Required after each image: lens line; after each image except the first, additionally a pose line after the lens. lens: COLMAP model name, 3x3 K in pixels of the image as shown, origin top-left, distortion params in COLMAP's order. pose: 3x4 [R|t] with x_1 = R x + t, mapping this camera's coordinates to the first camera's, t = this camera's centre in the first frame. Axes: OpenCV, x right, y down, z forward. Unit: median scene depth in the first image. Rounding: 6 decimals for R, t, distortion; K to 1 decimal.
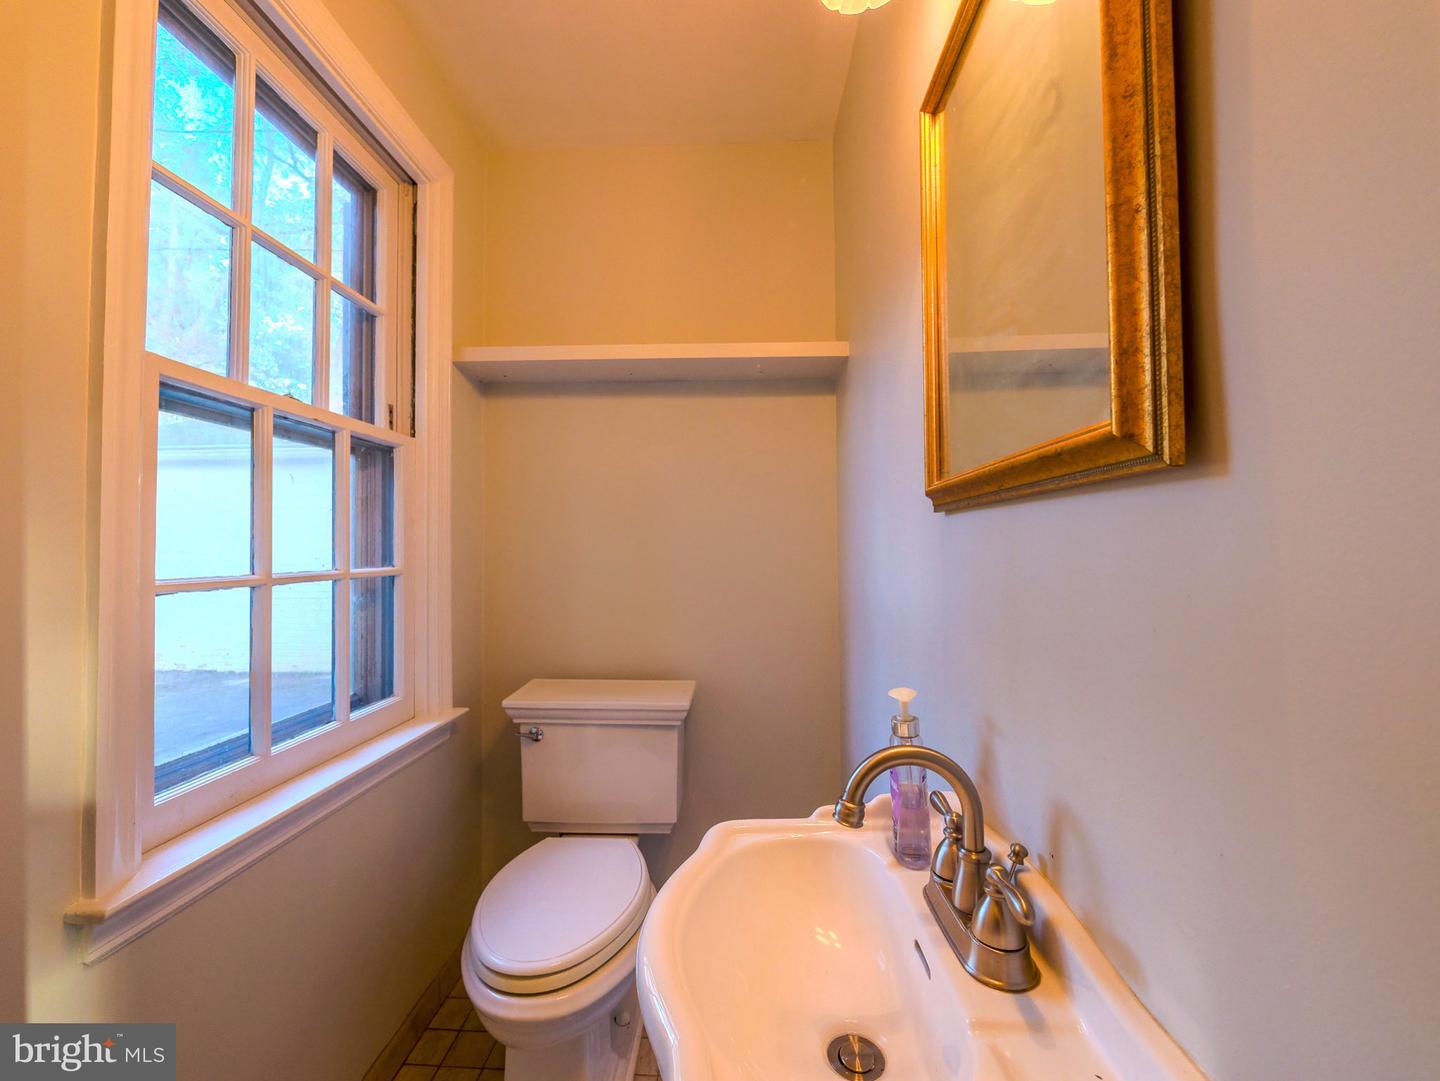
lens RADIAL K [[589.2, 0, 727.4], [0, 589.2, 535.9], [0, 0, 1]] dist [-0.008541, 0.001384]
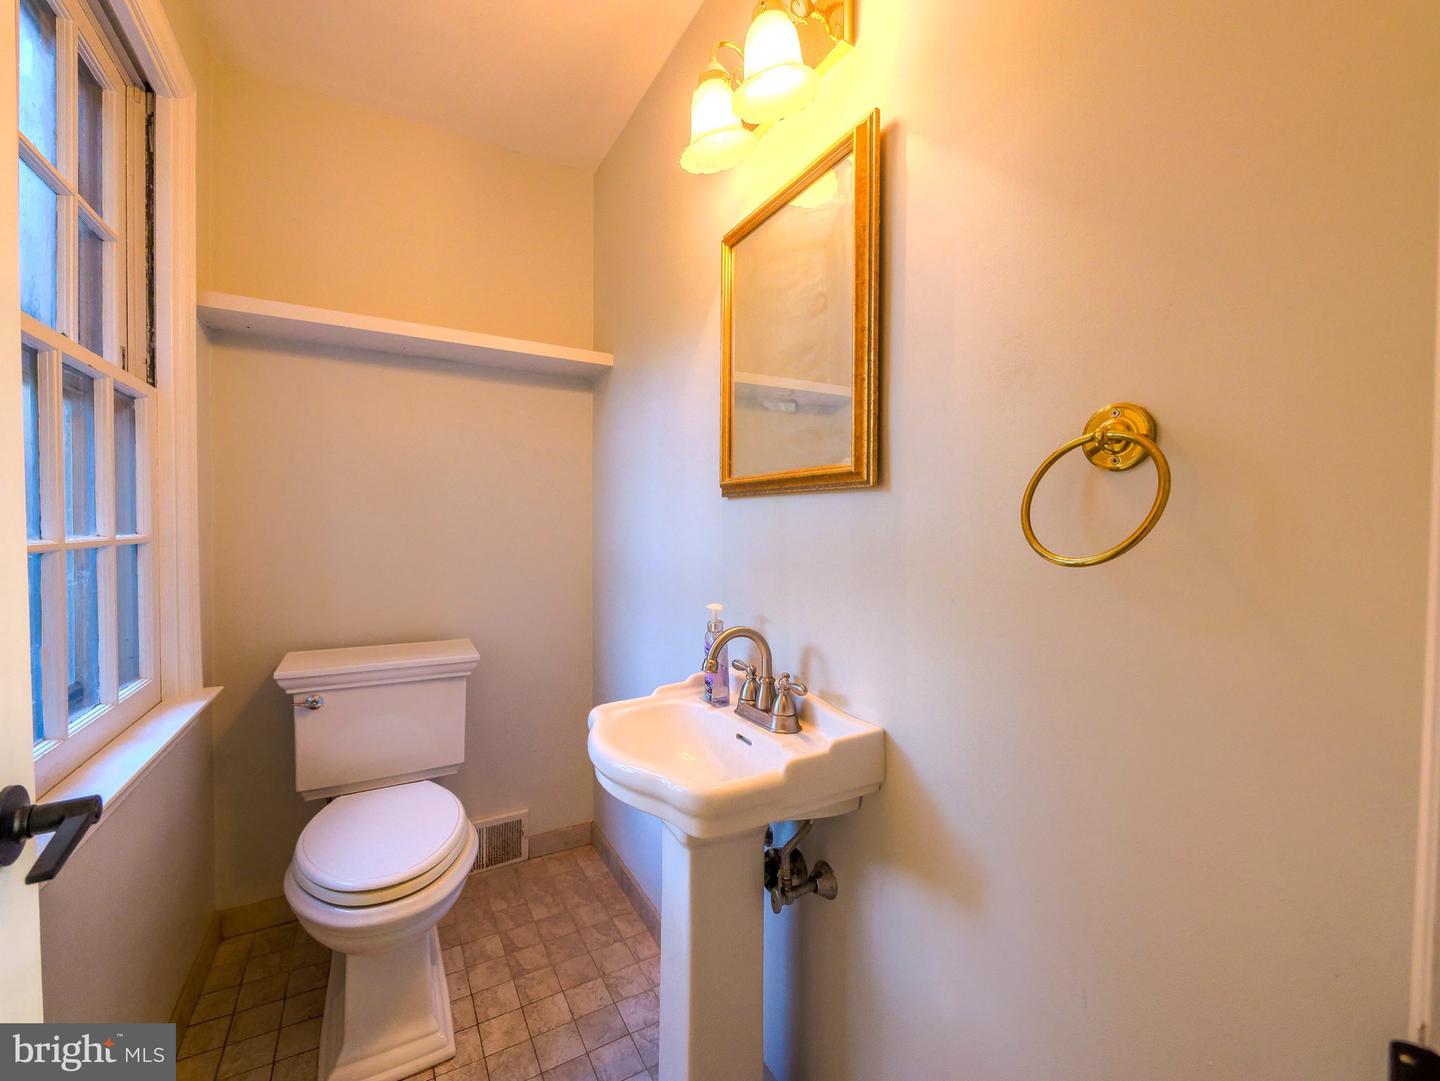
lens RADIAL K [[589.2, 0, 711.6], [0, 589.2, 537.2], [0, 0, 1]] dist [-0.008541, 0.001384]
pose [[0.851658, 0.000496, 0.524098, -0.332961], [-0.022899, 0.999080, 0.036265, 0.006887], [-0.523597, -0.042887, 0.850886, -0.230616]]
